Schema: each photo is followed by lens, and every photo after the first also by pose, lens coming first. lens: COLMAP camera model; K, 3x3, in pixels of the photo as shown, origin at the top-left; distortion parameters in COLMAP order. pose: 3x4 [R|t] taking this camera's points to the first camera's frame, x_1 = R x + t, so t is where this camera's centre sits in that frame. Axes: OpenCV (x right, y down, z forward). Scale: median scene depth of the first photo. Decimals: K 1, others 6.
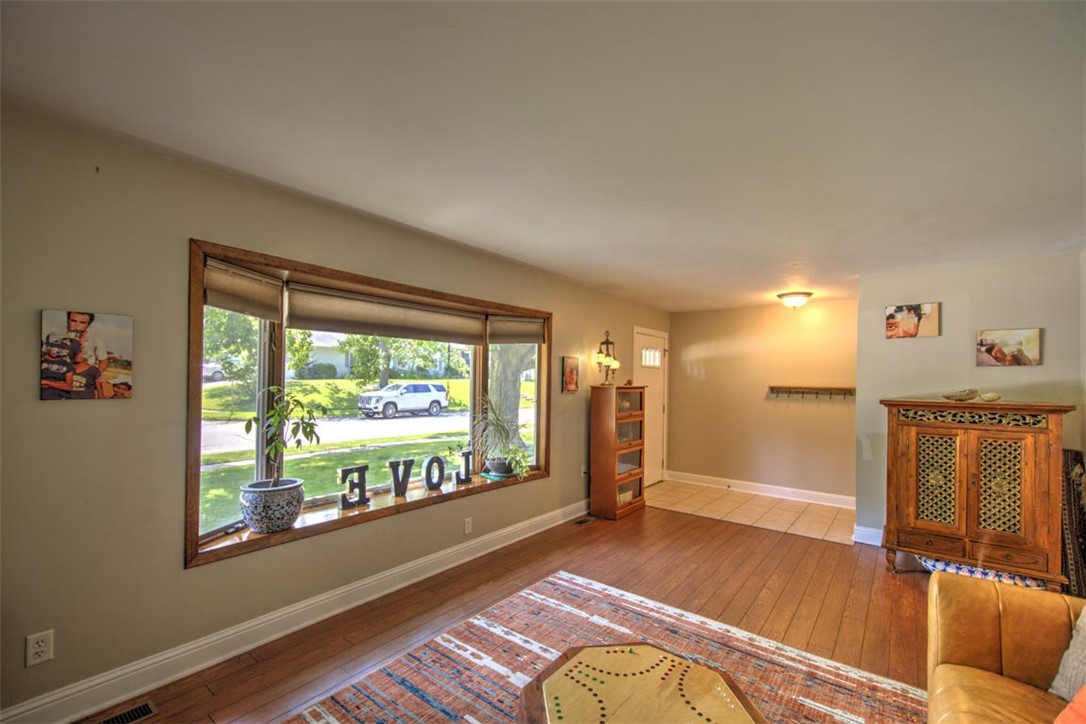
lens RADIAL K [[469.1, 0, 543.6], [0, 469.1, 366.8], [0, 0, 1]] dist [-0.002091, 0.000134]
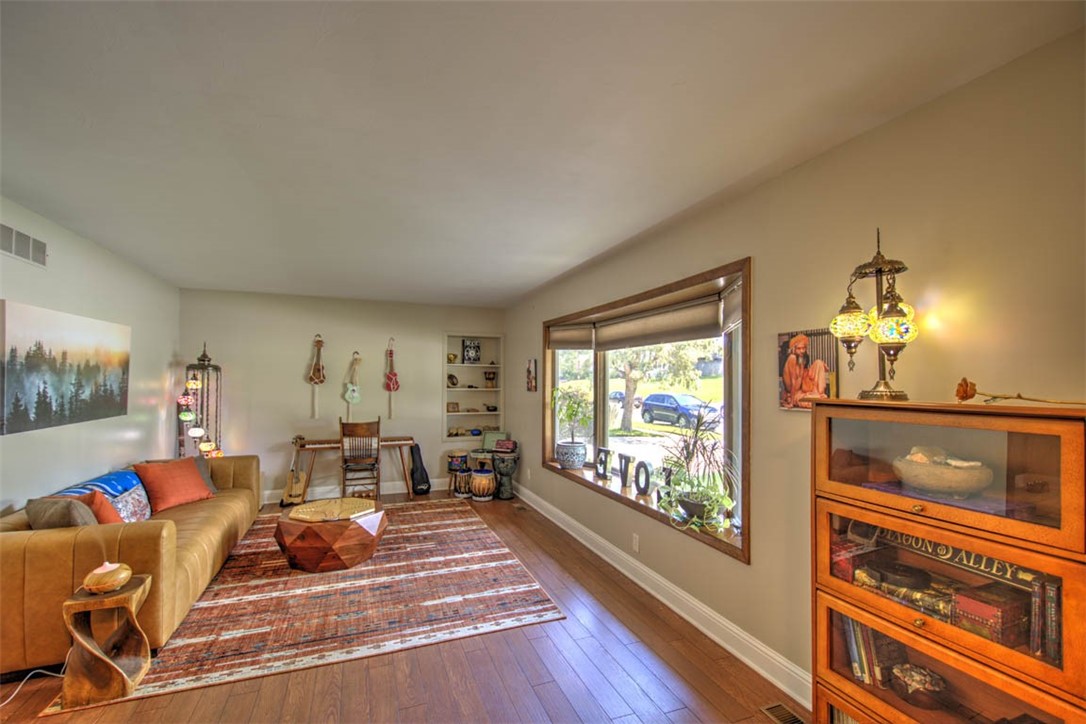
lens RADIAL K [[469.1, 0, 542.9], [0, 469.1, 372.7], [0, 0, 1]] dist [-0.002091, 0.000134]
pose [[-0.515851, -0.029892, -0.856156, 0.922726], [0.008432, 0.999165, -0.039965, 0.050944], [0.856637, -0.027835, -0.515169, 1.674174]]
